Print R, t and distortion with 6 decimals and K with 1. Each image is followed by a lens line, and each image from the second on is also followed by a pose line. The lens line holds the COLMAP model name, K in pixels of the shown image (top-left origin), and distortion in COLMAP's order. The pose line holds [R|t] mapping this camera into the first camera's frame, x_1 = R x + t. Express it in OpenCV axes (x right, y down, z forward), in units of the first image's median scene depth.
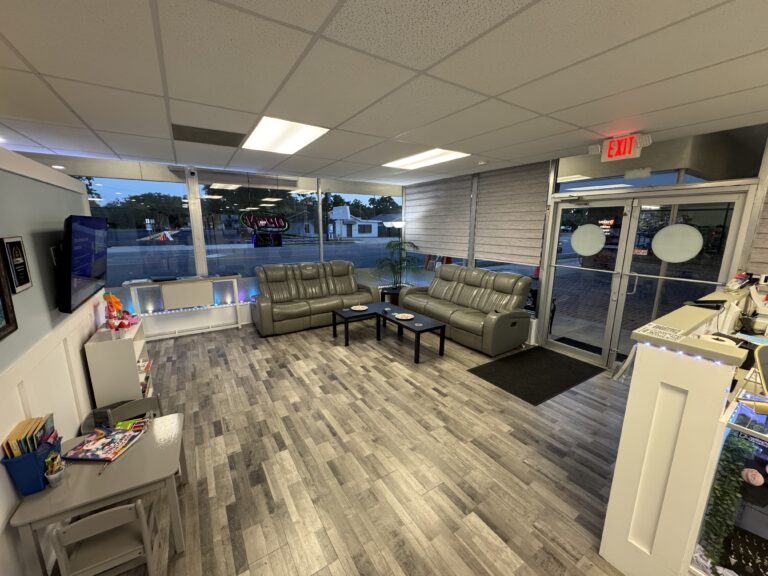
lens RADIAL K [[305.2, 0, 383.8], [0, 305.2, 287.8], [0, 0, 1]] dist [0.002882, 0.000559]
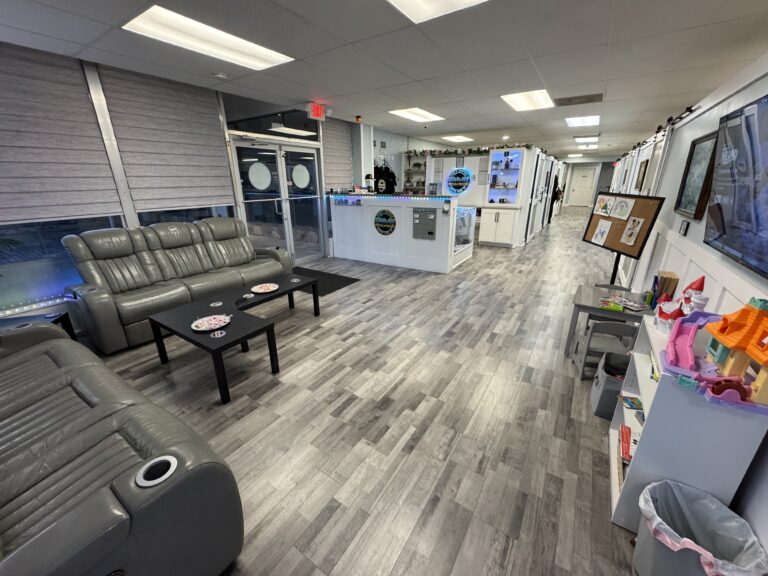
lens RADIAL K [[305.2, 0, 383.8], [0, 305.2, 287.2], [0, 0, 1]] dist [0.002882, 0.000559]
pose [[-0.408841, -0.304750, 0.860219, -0.824803], [0.186875, 0.894666, 0.405771, -0.182906], [-0.893267, 0.326649, -0.308826, 1.214313]]
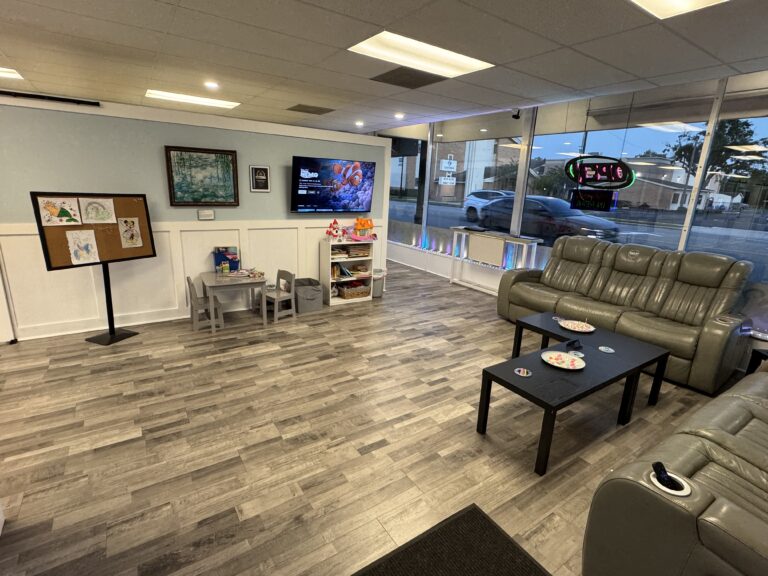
lens RADIAL K [[385.2, 0, 382.8], [0, 385.2, 288.8], [0, 0, 1]] dist [0.003603, -0.000744]
pose [[0.022119, 0.254986, -0.966692, 0.742469], [-0.244351, 0.938982, 0.242086, -0.100656], [0.969435, 0.230857, 0.083075, 0.829569]]
